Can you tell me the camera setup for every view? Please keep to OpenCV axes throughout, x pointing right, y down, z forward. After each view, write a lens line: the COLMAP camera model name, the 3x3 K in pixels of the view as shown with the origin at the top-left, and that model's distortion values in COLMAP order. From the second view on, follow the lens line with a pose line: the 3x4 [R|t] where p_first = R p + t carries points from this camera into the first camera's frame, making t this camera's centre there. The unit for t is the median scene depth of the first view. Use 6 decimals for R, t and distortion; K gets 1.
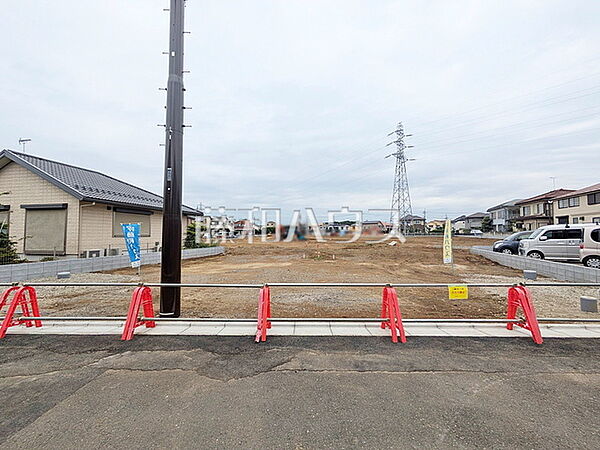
lens RADIAL K [[240.9, 0, 297.8], [0, 240.9, 228.5], [0, 0, 1]] dist [0.000157, 0.001264]
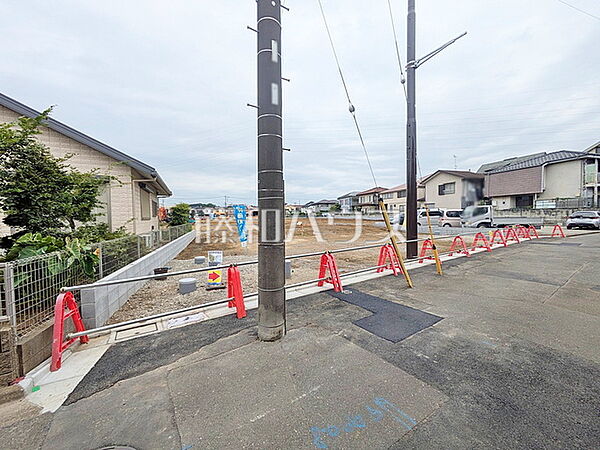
lens RADIAL K [[240.9, 0, 298.8], [0, 240.9, 226.2], [0, 0, 1]] dist [0.000157, 0.001264]
pose [[0.805136, -0.034040, 0.592113, -0.222860], [-0.001943, 0.998195, 0.060027, 0.001630], [-0.593087, -0.049480, 0.803616, 0.005524]]
